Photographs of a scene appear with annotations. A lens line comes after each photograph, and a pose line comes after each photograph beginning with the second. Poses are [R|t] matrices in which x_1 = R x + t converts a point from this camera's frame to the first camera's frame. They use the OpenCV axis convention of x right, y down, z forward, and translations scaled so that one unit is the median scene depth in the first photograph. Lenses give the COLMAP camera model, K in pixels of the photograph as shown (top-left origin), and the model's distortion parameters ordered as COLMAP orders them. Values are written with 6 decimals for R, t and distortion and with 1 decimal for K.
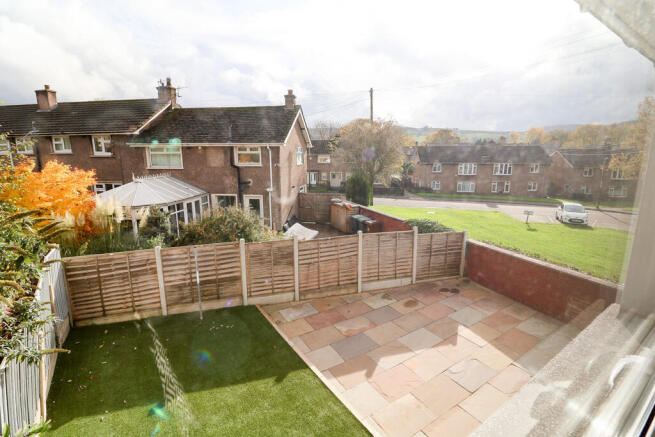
lens RADIAL K [[305.8, 0, 325.8], [0, 305.8, 207.4], [0, 0, 1]] dist [-0.001249, 0.000033]
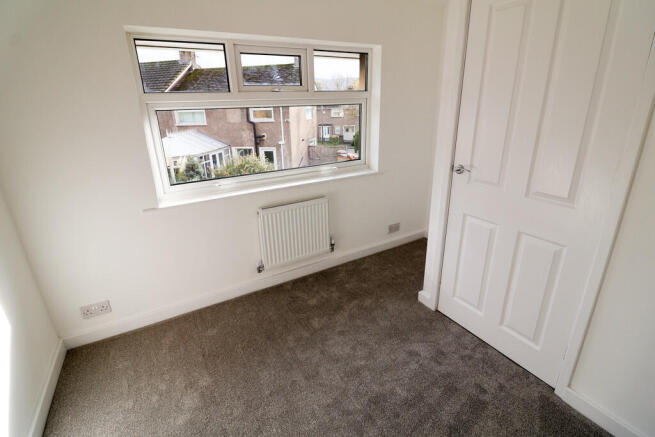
lens RADIAL K [[305.8, 0, 325.8], [0, 305.8, 207.4], [0, 0, 1]] dist [-0.001249, 0.000033]
pose [[0.998256, -0.000275, -0.059027, 0.049835], [0.008827, 0.989440, 0.144673, 0.018679], [0.058364, -0.144942, 0.987717, -0.158224]]
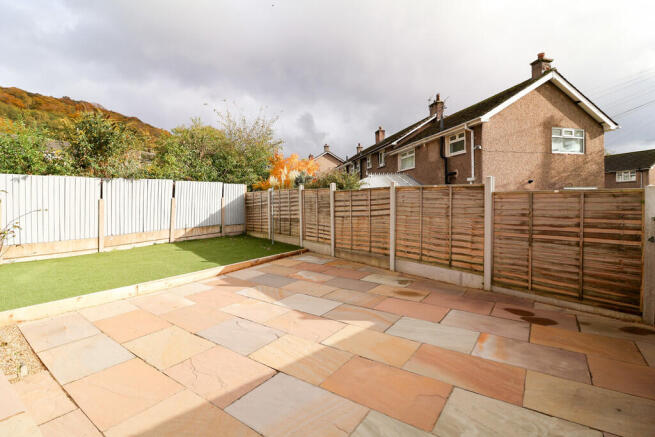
lens RADIAL K [[305.8, 0, 325.8], [0, 305.8, 207.4], [0, 0, 1]] dist [-0.001249, 0.000033]
pose [[0.356805, 0.007904, -0.934145, 0.448441], [-0.161044, 0.985514, -0.053174, 0.123714], [0.920193, 0.169411, 0.352909, 0.367732]]
